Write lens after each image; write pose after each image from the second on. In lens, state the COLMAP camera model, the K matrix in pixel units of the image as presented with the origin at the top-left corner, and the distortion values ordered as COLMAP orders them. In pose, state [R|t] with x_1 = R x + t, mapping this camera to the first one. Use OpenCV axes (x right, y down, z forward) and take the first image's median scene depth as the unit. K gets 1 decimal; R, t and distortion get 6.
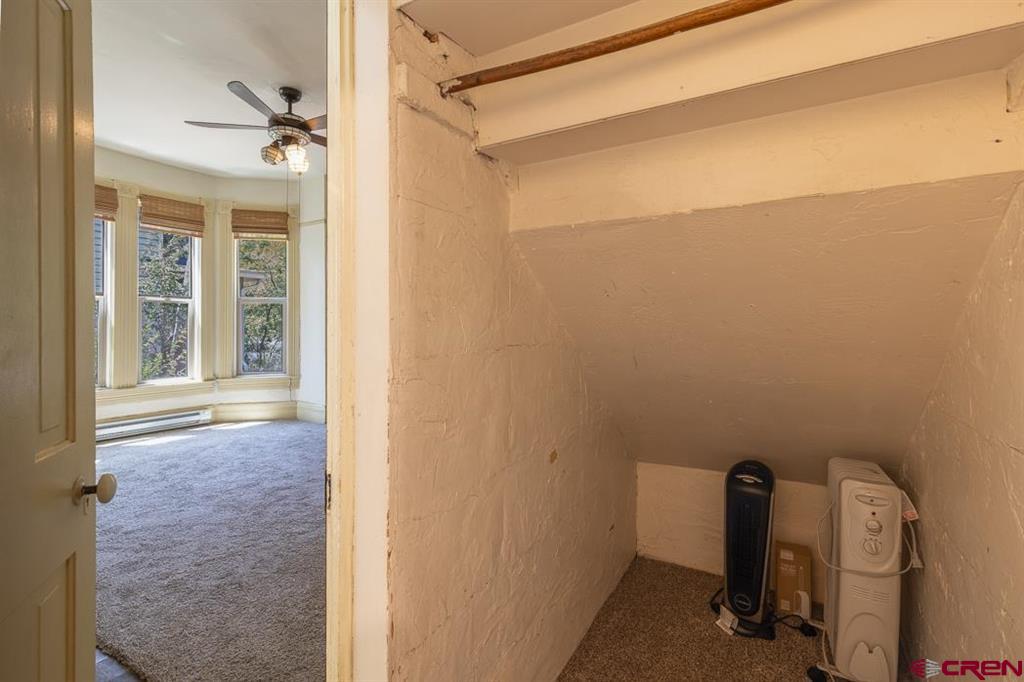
lens RADIAL K [[476.3, 0, 511.8], [0, 476.3, 334.0], [0, 0, 1]] dist [0.015569, -0.001301]
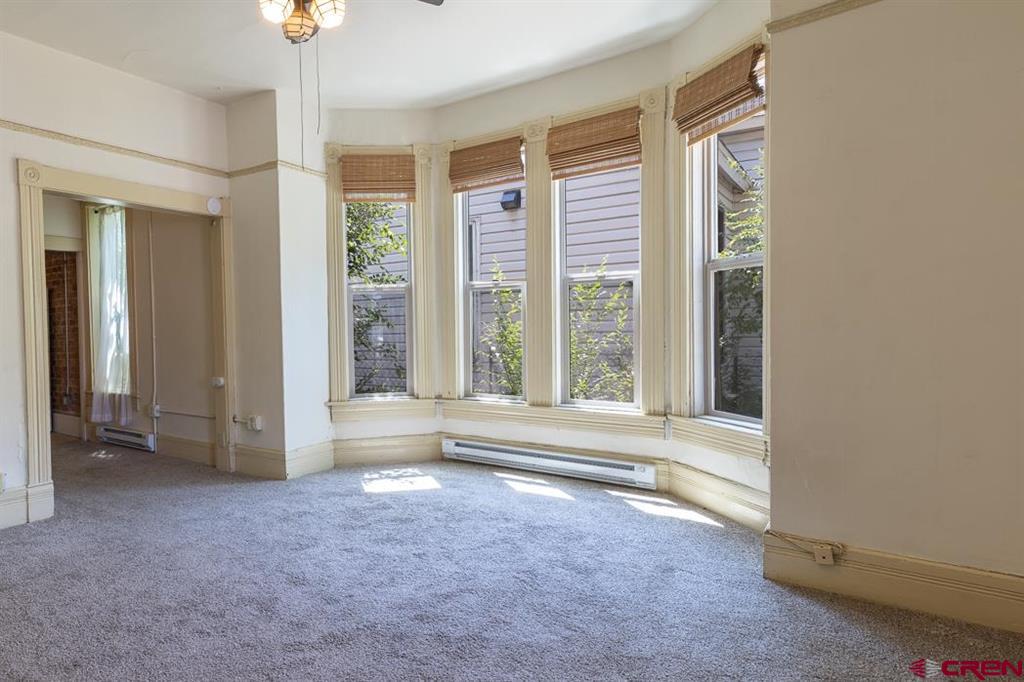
lens RADIAL K [[679.7, 0, 511.0], [0, 679.7, 340.7], [0, 0, 1]] dist [0.001669, -0.000047]
pose [[-0.163185, 0.022042, -0.986349, 0.183157], [-0.000890, 0.999747, 0.022489, -0.007729], [0.986595, 0.004548, -0.163124, 0.989258]]
